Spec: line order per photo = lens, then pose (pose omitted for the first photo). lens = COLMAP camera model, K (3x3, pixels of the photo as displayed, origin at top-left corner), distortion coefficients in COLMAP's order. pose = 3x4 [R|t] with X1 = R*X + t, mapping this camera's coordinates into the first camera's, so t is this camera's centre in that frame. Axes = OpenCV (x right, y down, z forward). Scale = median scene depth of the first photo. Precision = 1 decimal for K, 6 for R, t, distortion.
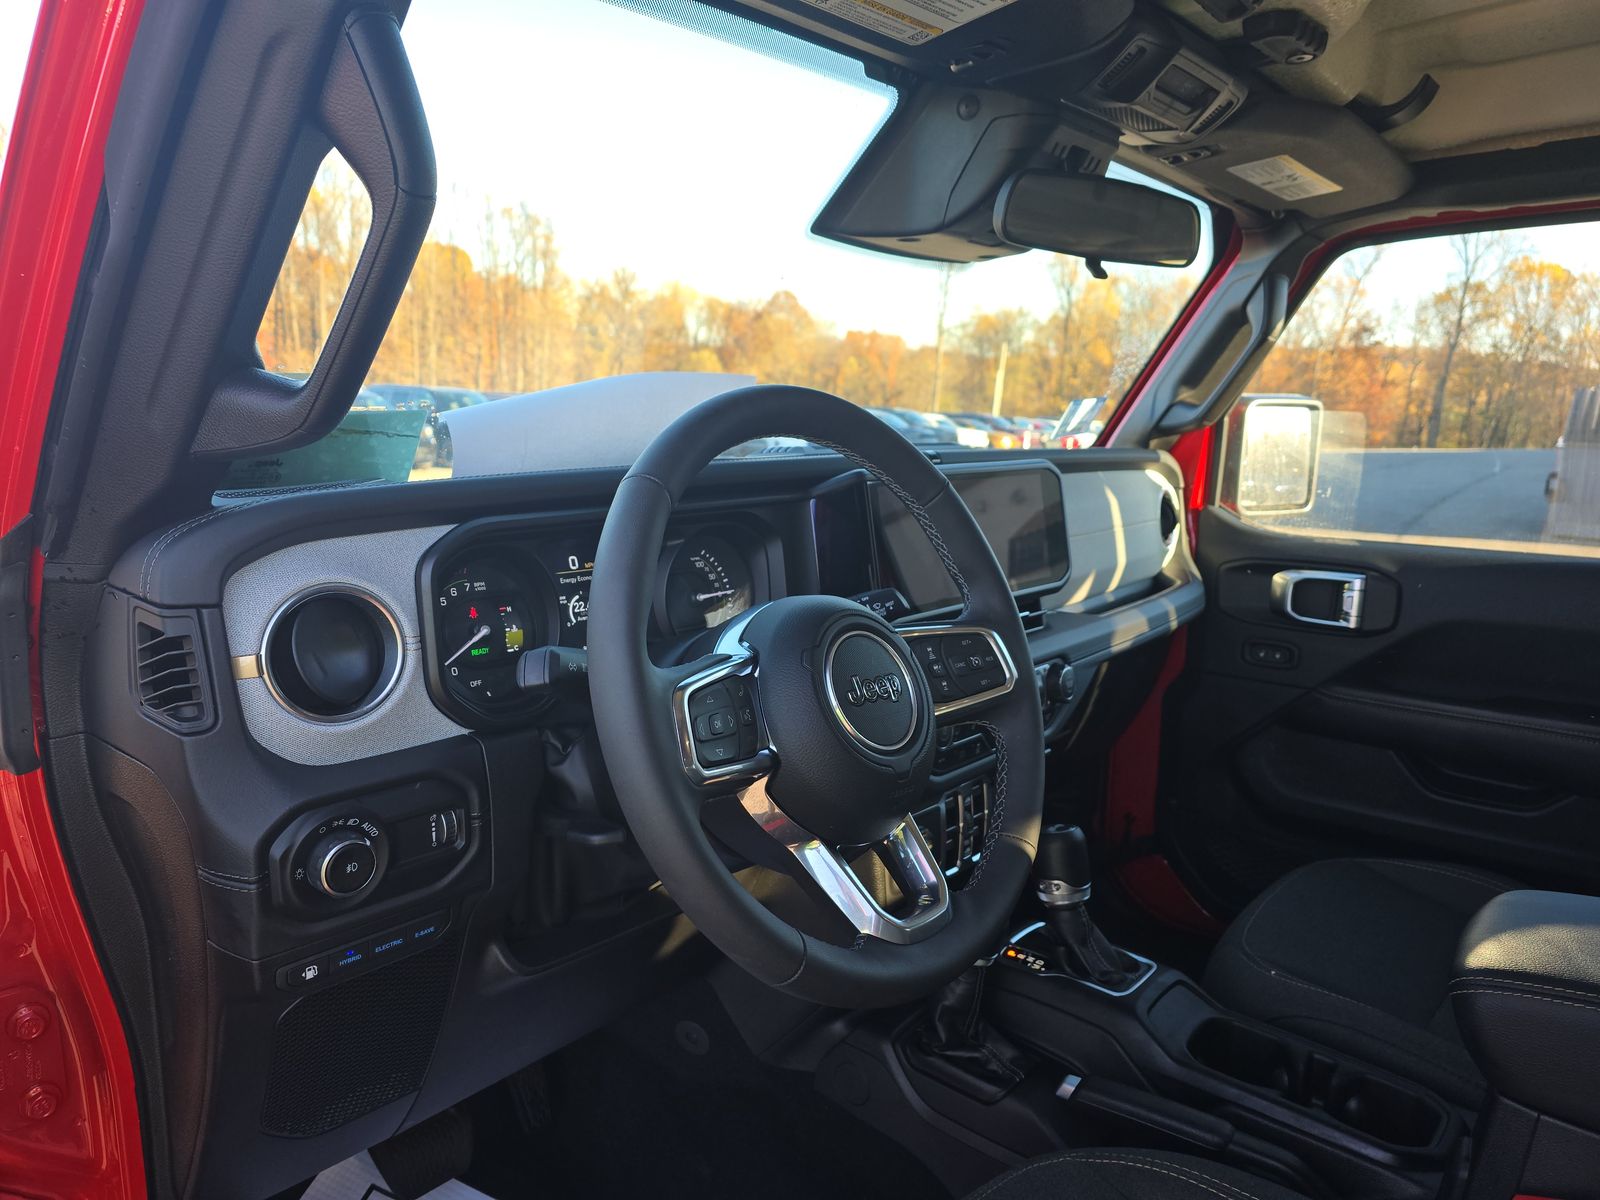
lens RADIAL K [[1073.4, 0, 791.0], [0, 1073.4, 600.1], [0, 0, 1]] dist [0.037155, -0.029949]
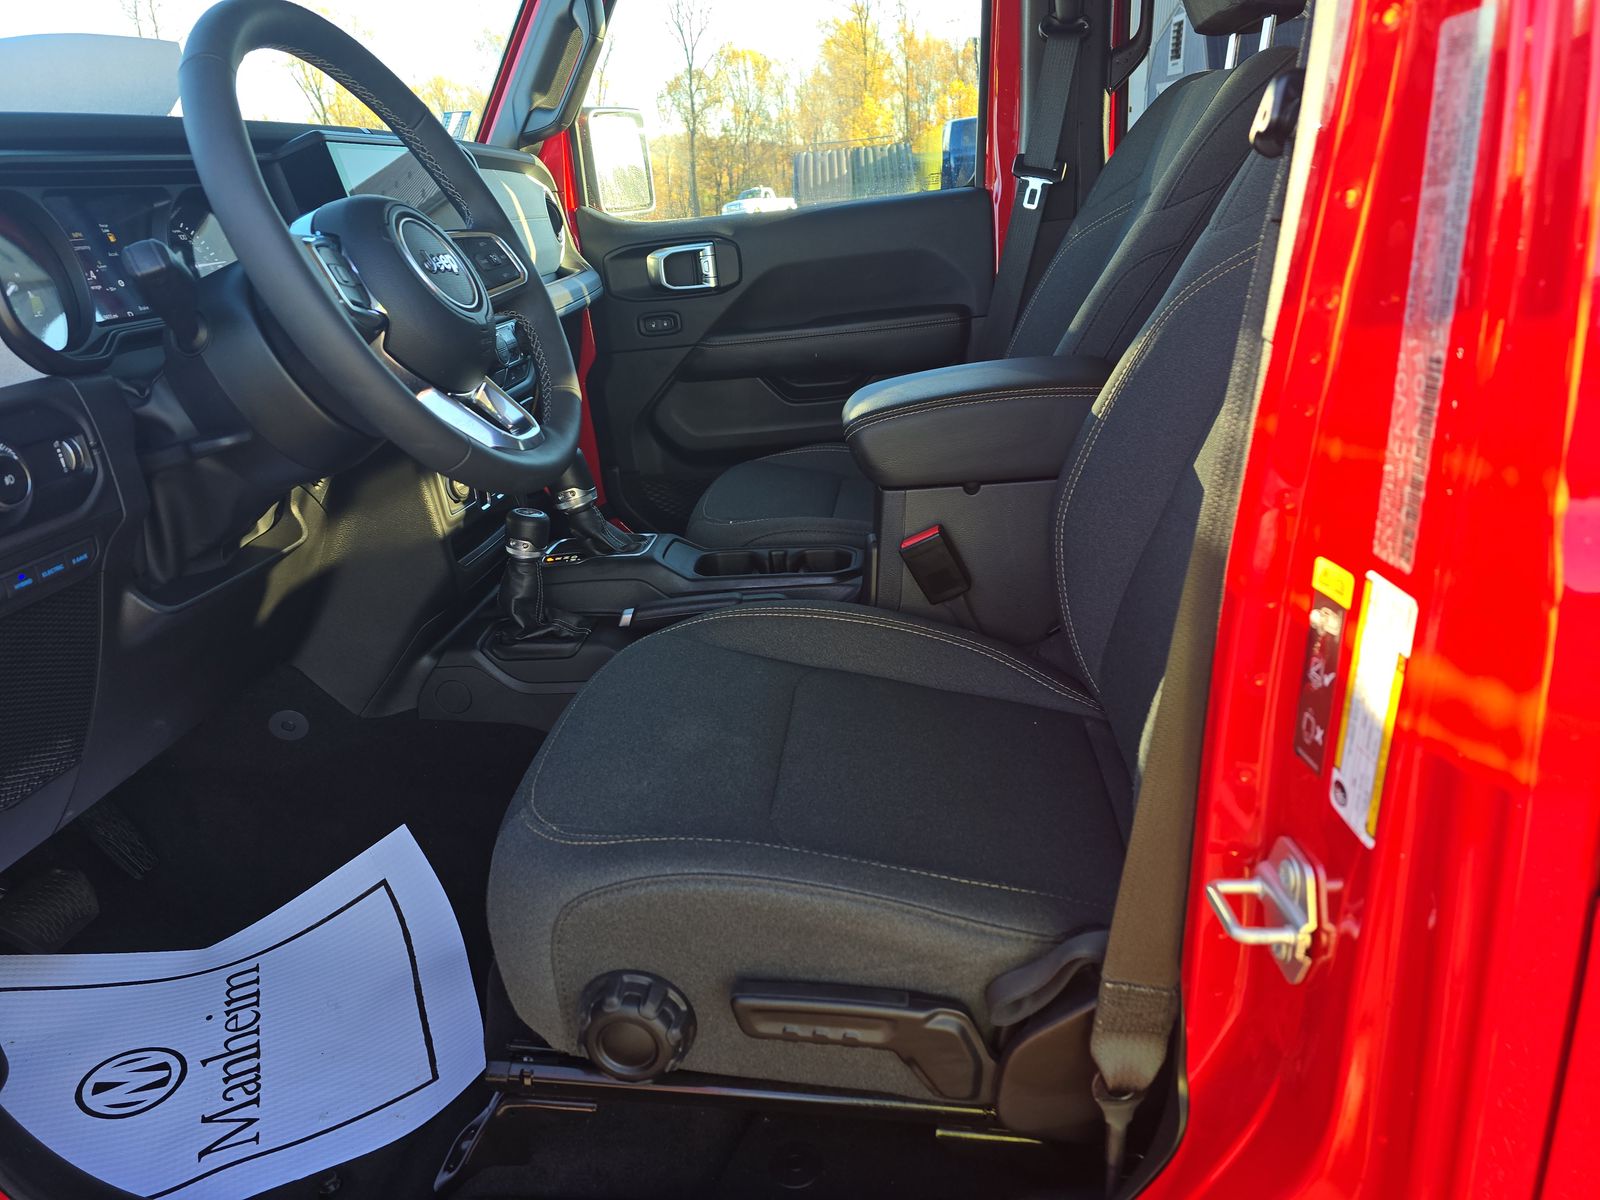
lens RADIAL K [[1073.4, 0, 800.3], [0, 1073.4, 599.8], [0, 0, 1]] dist [0.037155, -0.029949]
pose [[0.806608, -0.291724, 0.514083, -0.145711], [0.206092, 0.953947, 0.217969, 0.115281], [-0.553995, -0.069867, 0.829583, -0.121332]]
